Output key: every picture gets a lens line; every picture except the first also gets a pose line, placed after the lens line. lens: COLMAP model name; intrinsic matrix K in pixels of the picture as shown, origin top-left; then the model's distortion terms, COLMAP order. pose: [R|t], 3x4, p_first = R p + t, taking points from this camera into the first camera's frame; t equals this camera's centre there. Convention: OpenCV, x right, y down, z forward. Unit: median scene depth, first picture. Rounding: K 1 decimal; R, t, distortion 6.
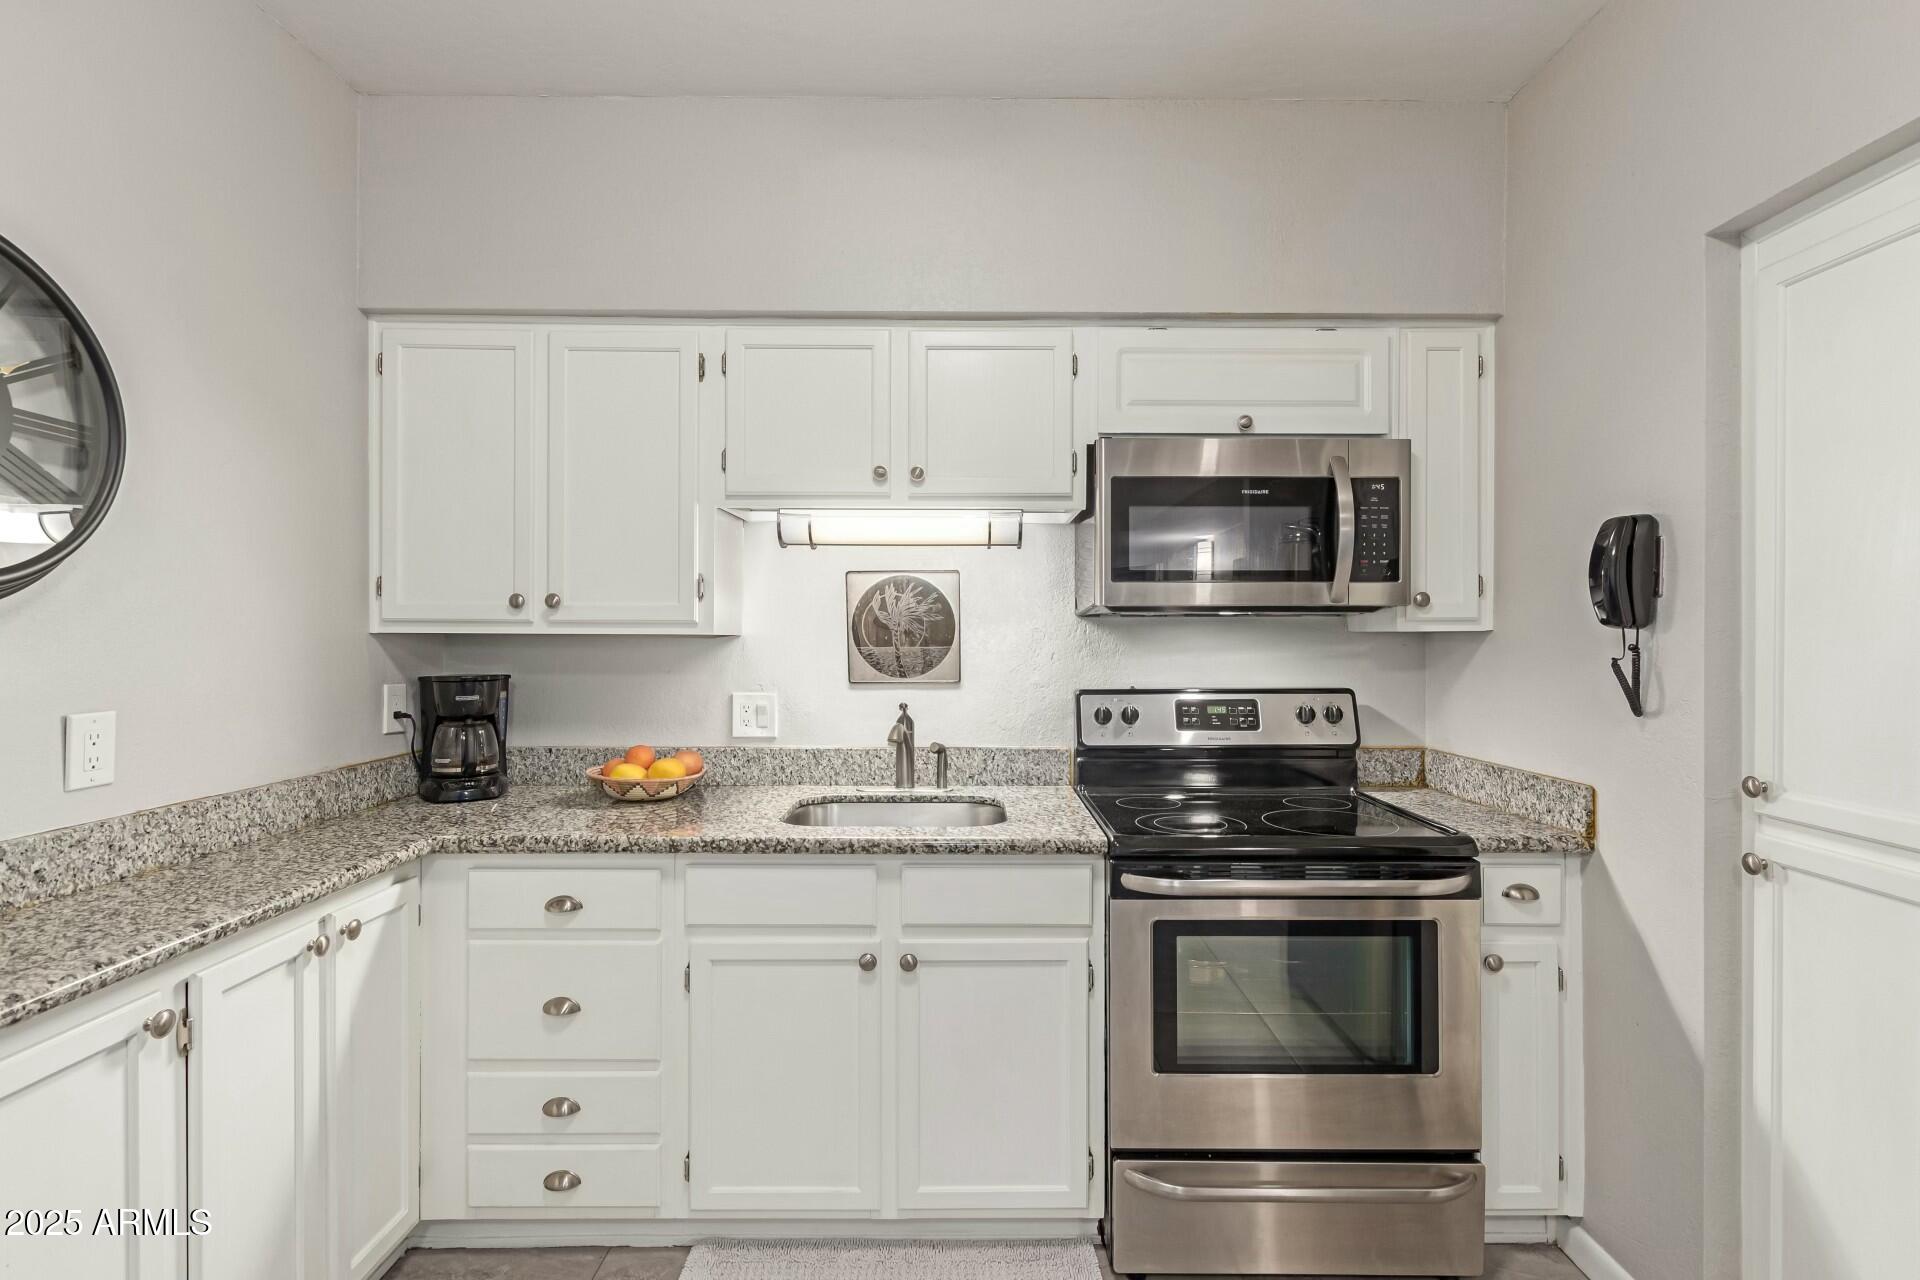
lens RADIAL K [[885.8, 0, 962.8], [0, 885.8, 636.3], [0, 0, 1]] dist [0.008801, -0.000951]
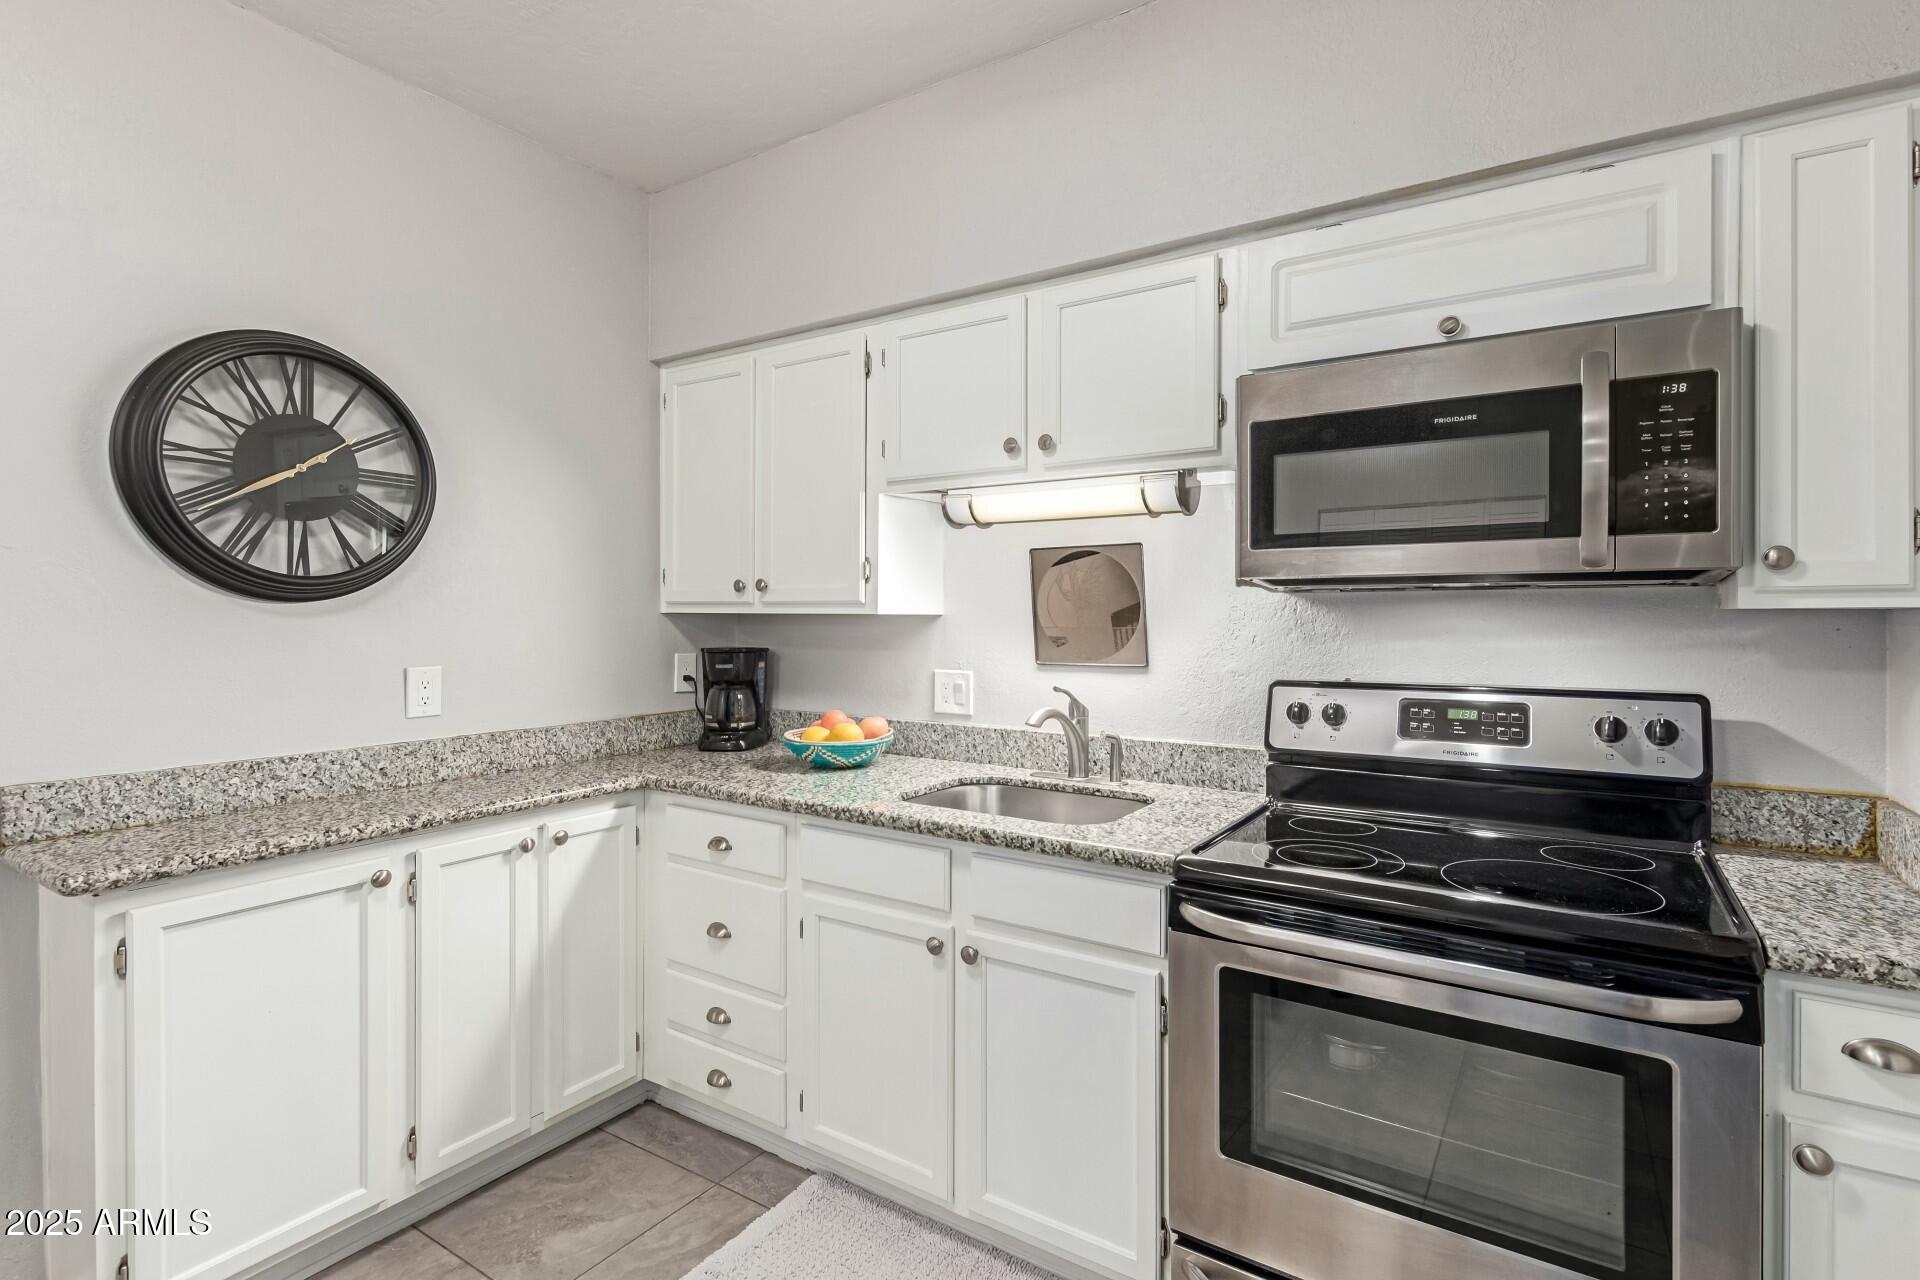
lens RADIAL K [[889.2, 0, 934.5], [0, 889.2, 617.5], [0, 0, 1]] dist [0.005880, -0.000541]
pose [[0.838420, 0.001526, -0.545023, 0.359862], [-0.000526, 0.999998, 0.001991, 0.000140], [0.545024, -0.001383, 0.838419, 0.142863]]
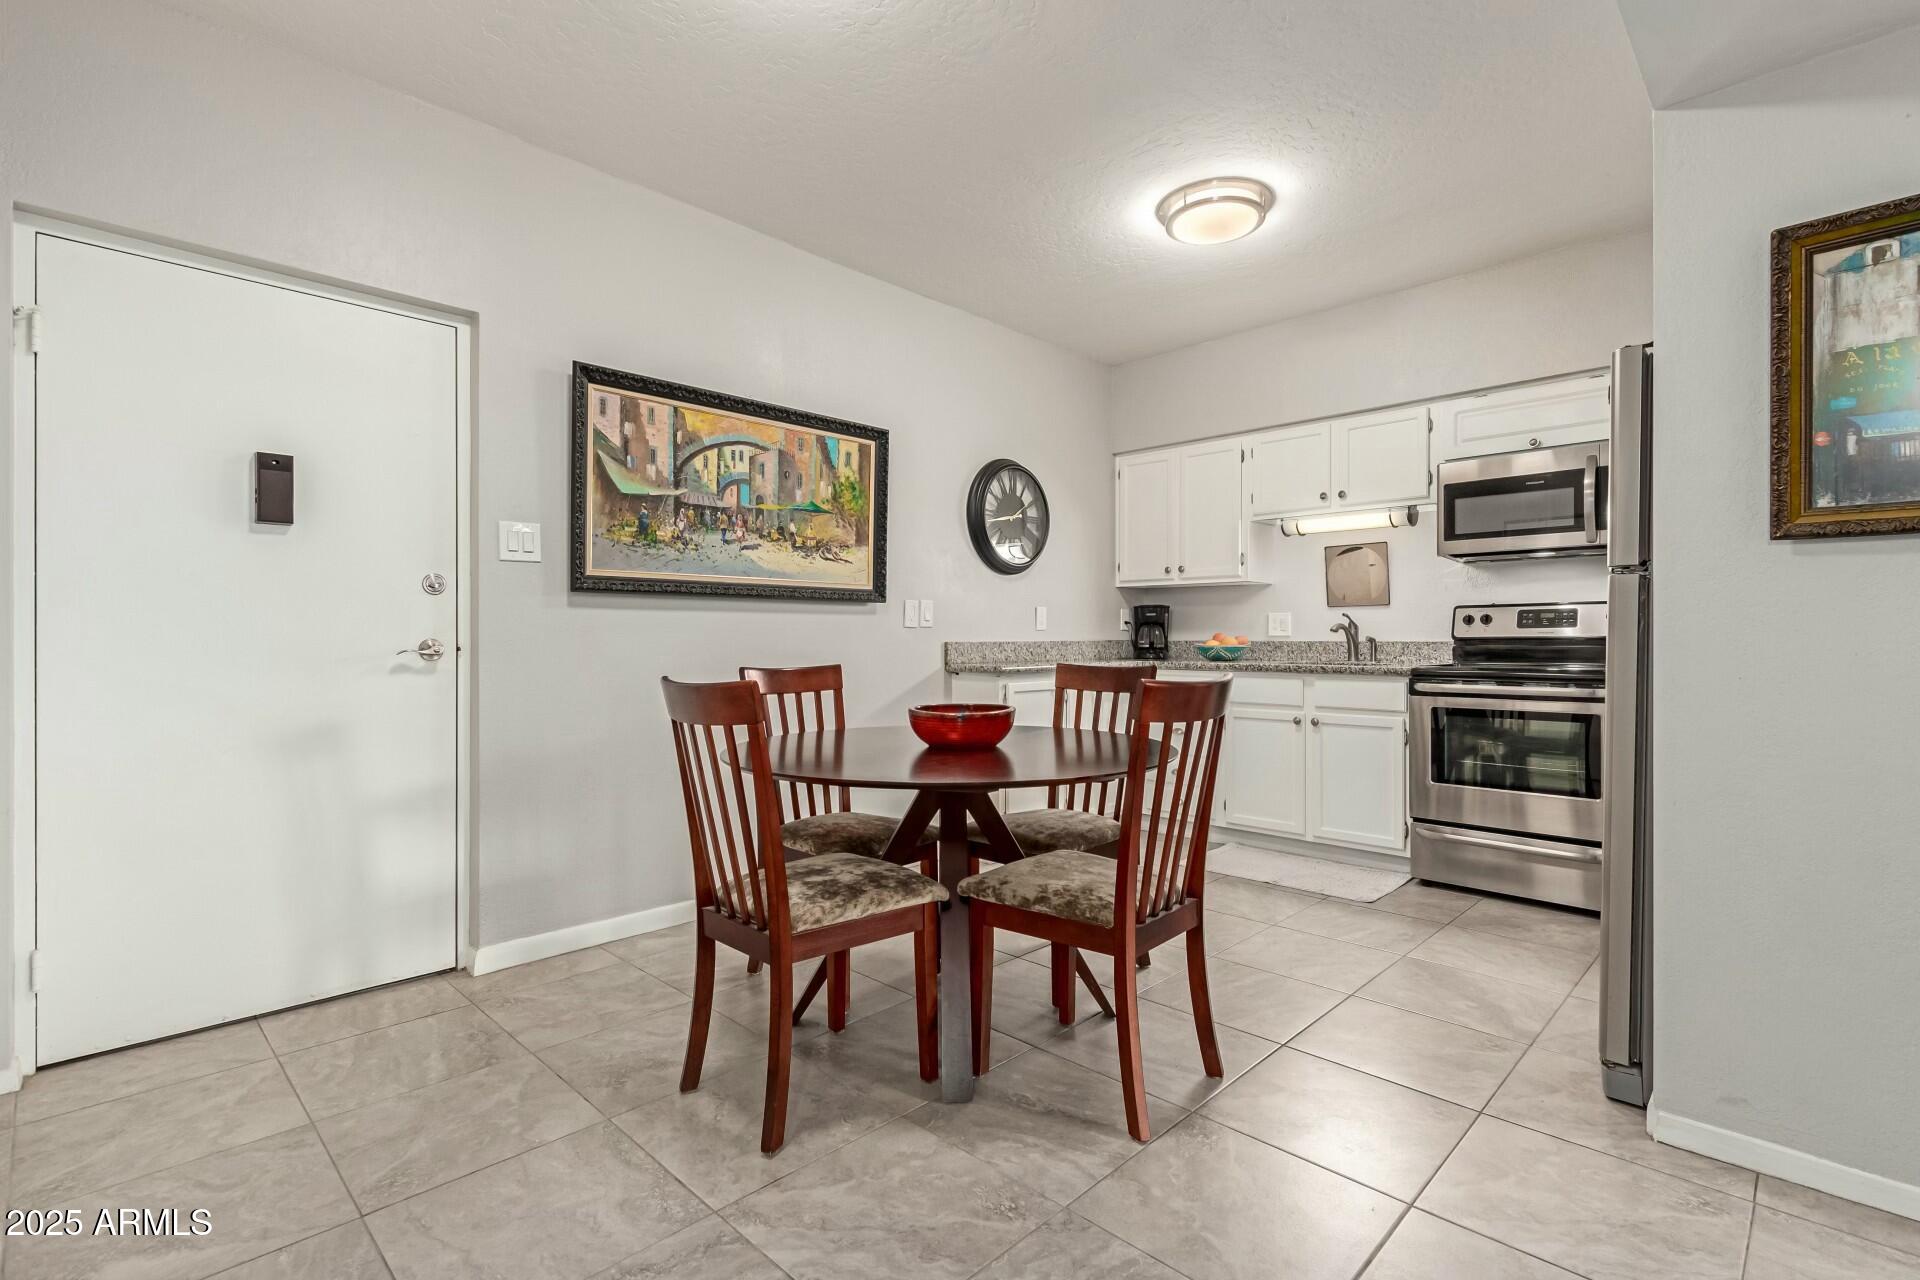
lens RADIAL K [[866.2, 0, 983.0], [0, 866.2, 663.8], [0, 0, 1]] dist [0.001768, 0.000004]
pose [[0.719763, 0.018231, -0.693980, 0.720452], [0.002657, 0.999575, 0.029014, 0.137706], [0.694214, -0.022727, 0.719409, -0.961358]]
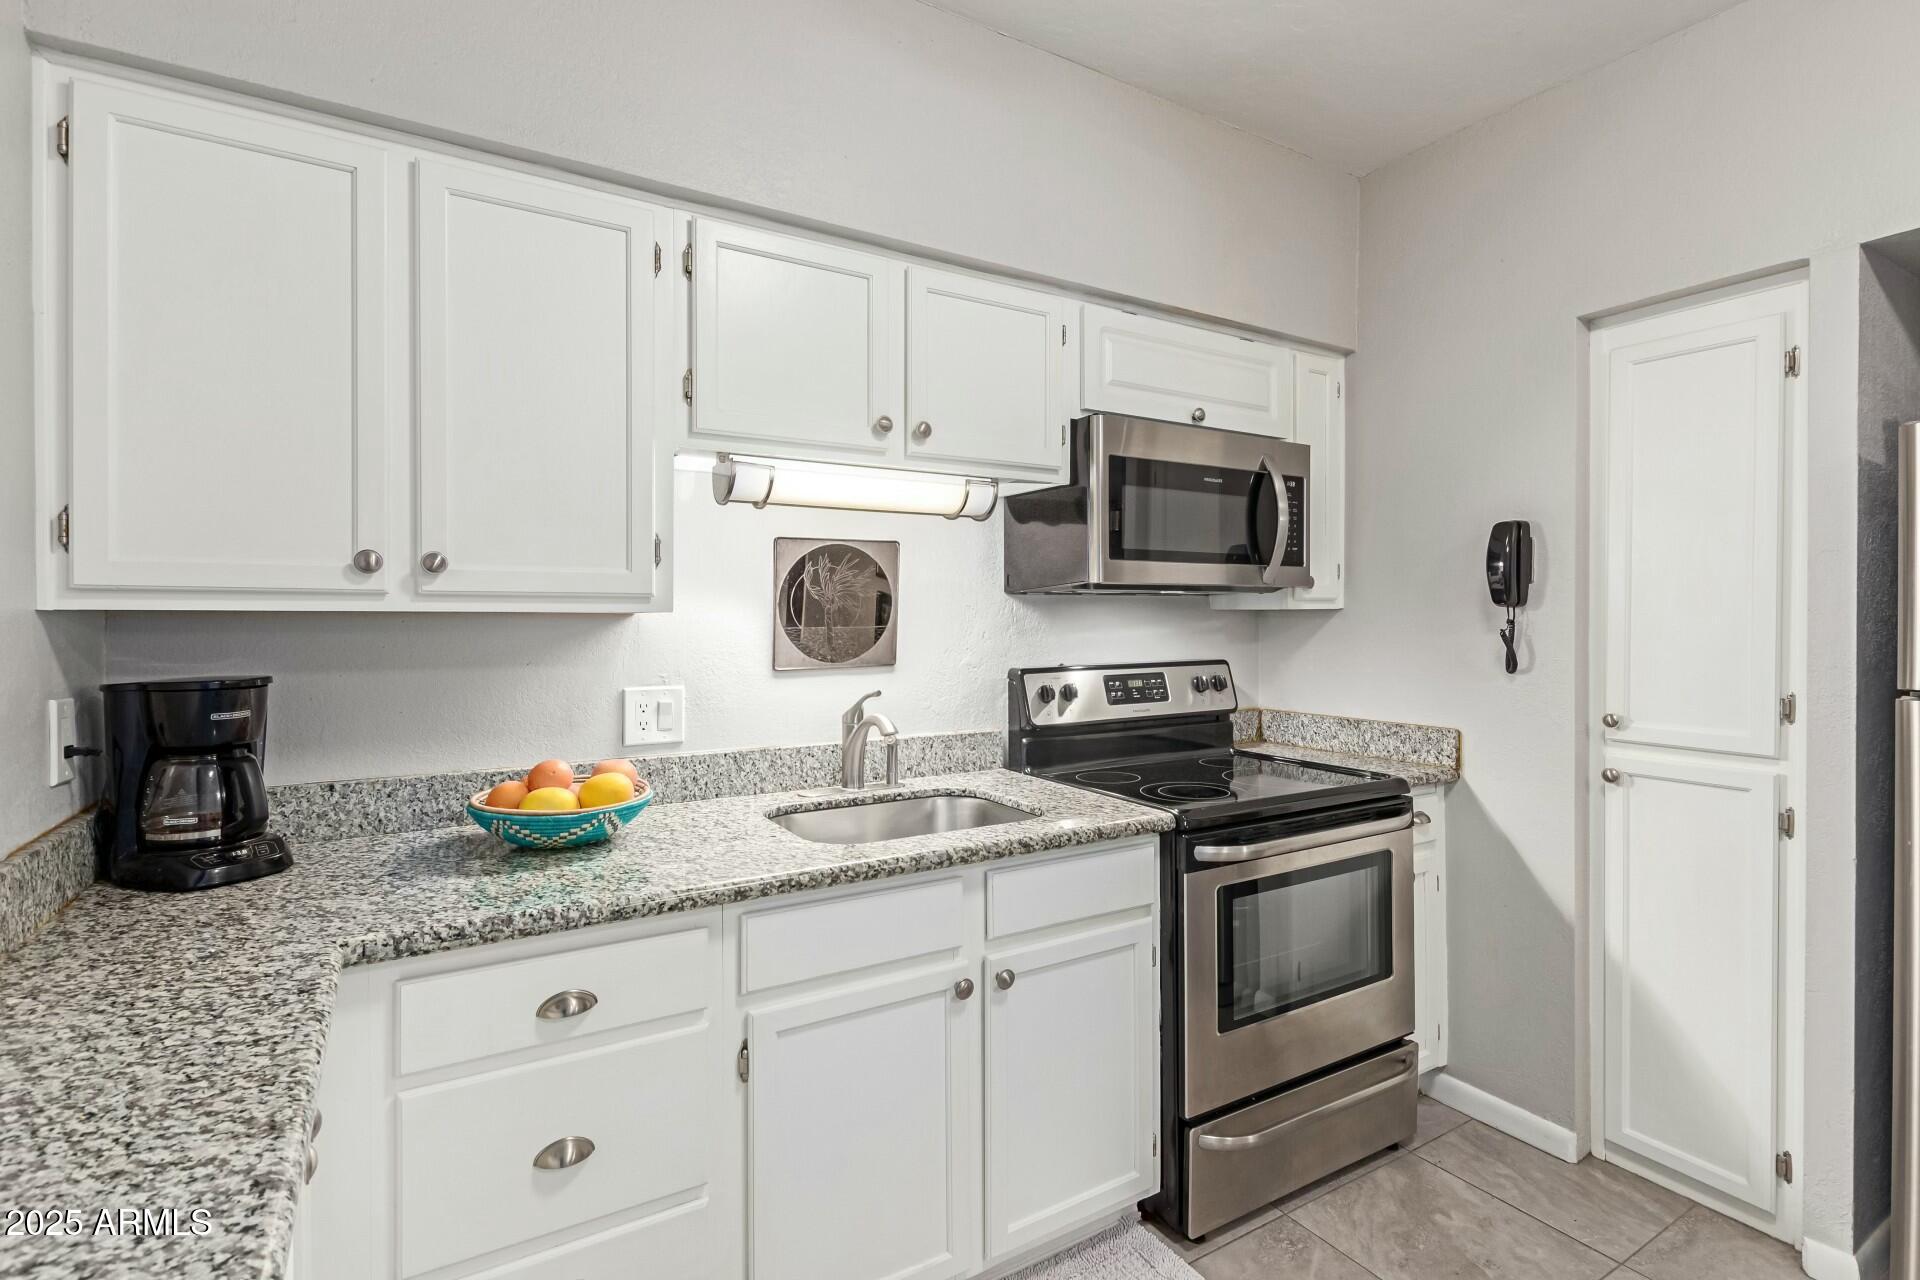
lens RADIAL K [[879.9, 0, 1005.3], [0, 879.9, 618.2], [0, 0, 1]] dist [0.008920, -0.000355]
pose [[0.858755, -0.004232, 0.512369, -0.427548], [0.002457, 0.999988, 0.004141, 0.000573], [-0.512381, -0.002297, 0.858755, 0.199701]]
